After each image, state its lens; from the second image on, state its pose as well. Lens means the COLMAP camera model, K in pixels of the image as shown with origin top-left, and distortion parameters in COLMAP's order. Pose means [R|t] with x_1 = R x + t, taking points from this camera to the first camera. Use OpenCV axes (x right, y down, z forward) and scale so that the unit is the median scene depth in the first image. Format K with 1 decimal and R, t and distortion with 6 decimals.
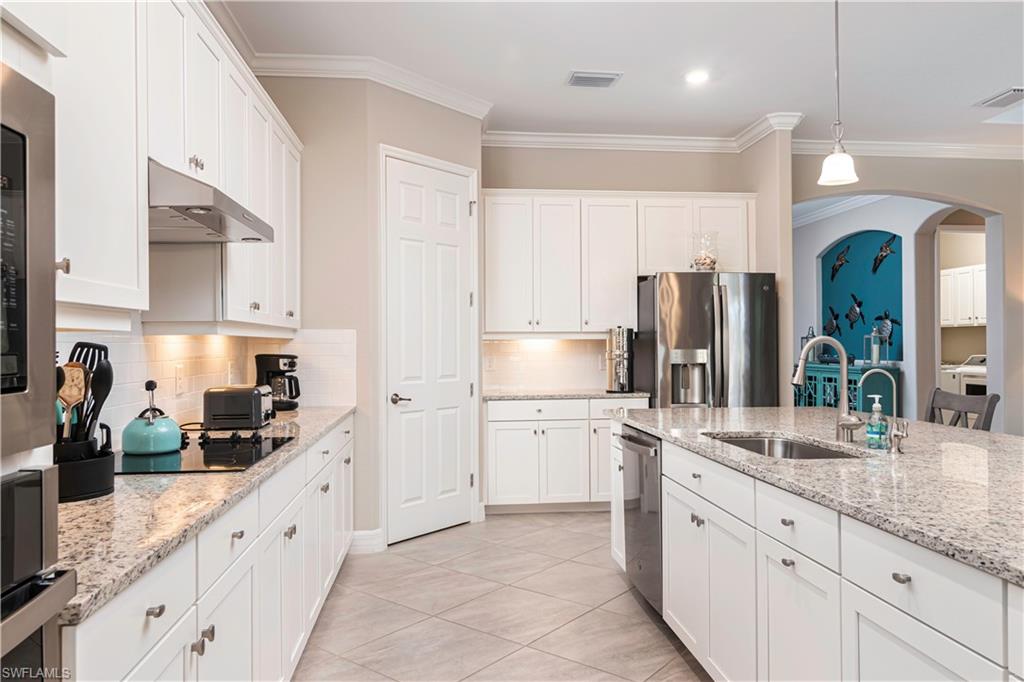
lens RADIAL K [[722.1, 0, 509.3], [0, 722.1, 341.5], [0, 0, 1]] dist [0.047234, 0.004150]
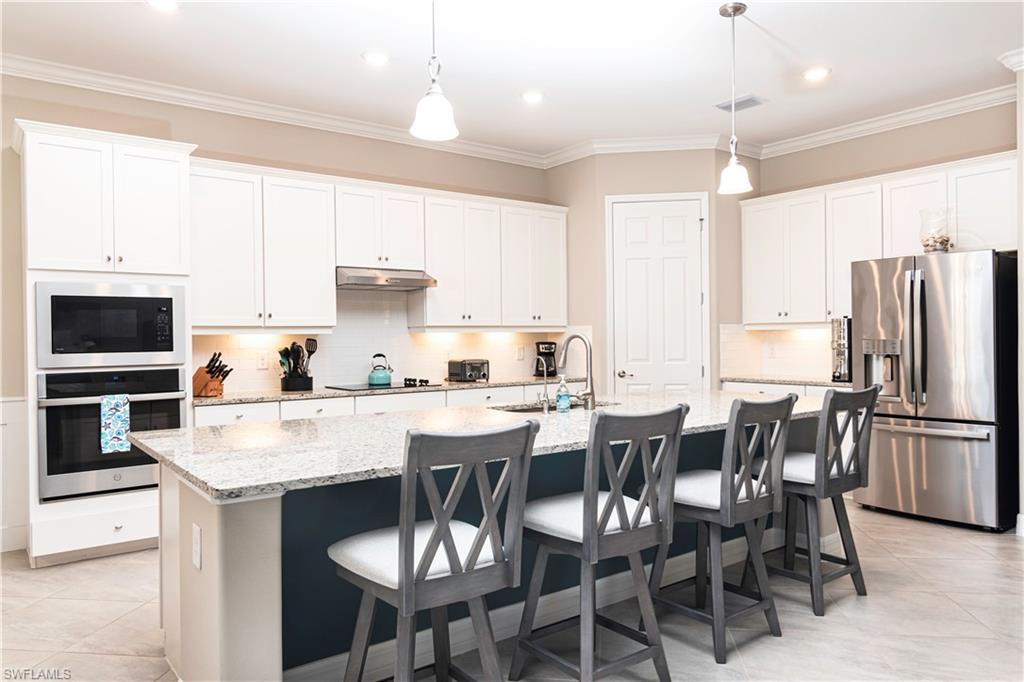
lens RADIAL K [[720.5, 0, 512.1], [0, 720.5, 335.9], [0, 0, 1]] dist [0.052982, 0.001174]
pose [[0.523118, 0.000309, -0.852260, 0.926402], [0.012015, 0.999898, 0.007738, -0.008559], [0.852176, -0.014288, 0.523061, 0.086575]]
